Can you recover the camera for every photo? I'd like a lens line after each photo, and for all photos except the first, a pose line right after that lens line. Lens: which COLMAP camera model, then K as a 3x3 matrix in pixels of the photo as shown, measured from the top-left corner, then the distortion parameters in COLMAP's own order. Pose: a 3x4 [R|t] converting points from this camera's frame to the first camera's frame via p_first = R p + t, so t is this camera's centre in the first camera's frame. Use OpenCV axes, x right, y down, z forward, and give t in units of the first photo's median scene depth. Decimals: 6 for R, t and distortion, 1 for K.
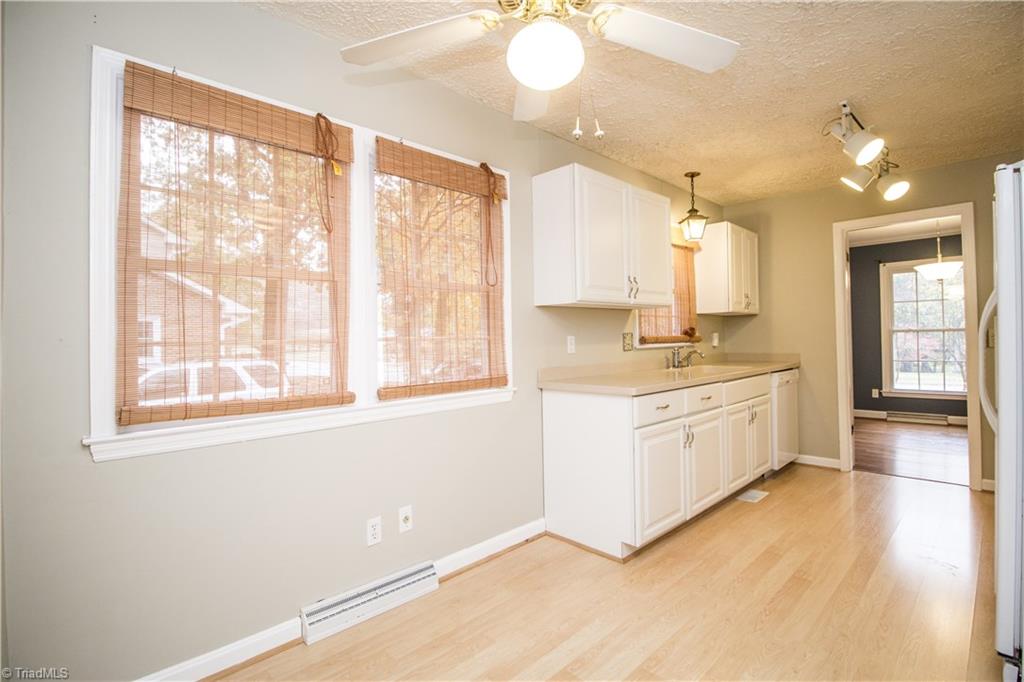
lens RADIAL K [[473.7, 0, 509.1], [0, 473.7, 333.3], [0, 0, 1]] dist [-0.000031, -0.012831]
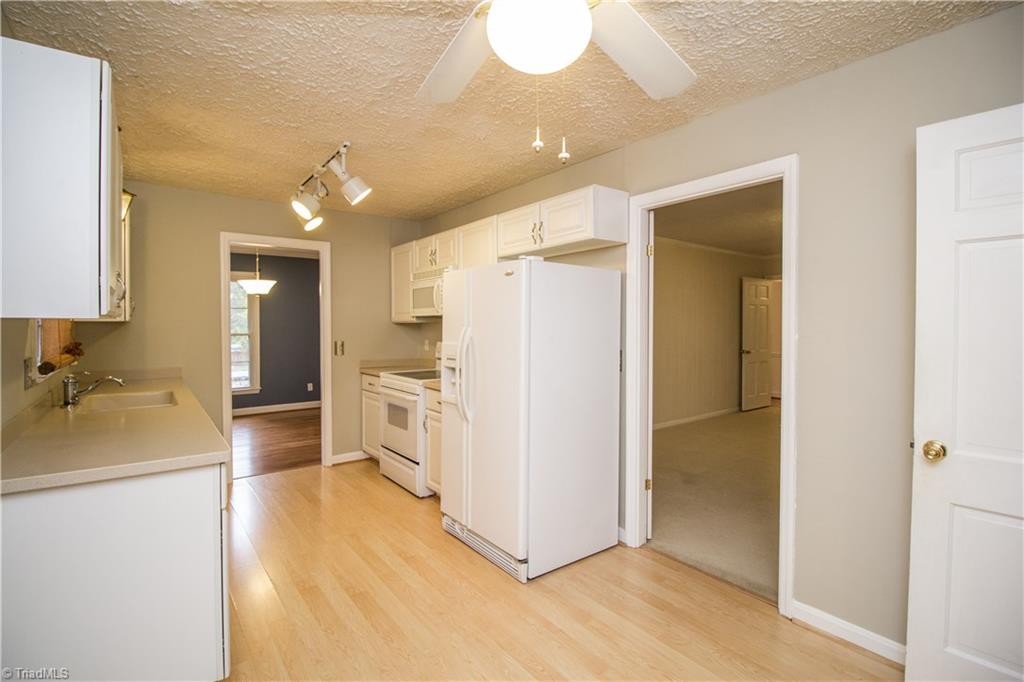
lens RADIAL K [[473.7, 0, 509.1], [0, 473.7, 333.3], [0, 0, 1]] dist [-0.000031, -0.012831]
pose [[0.122126, 0.001020, 0.992514, -0.265626], [-0.013312, 0.999911, 0.000611, -0.043053], [-0.992425, -0.013287, 0.122129, 0.386094]]
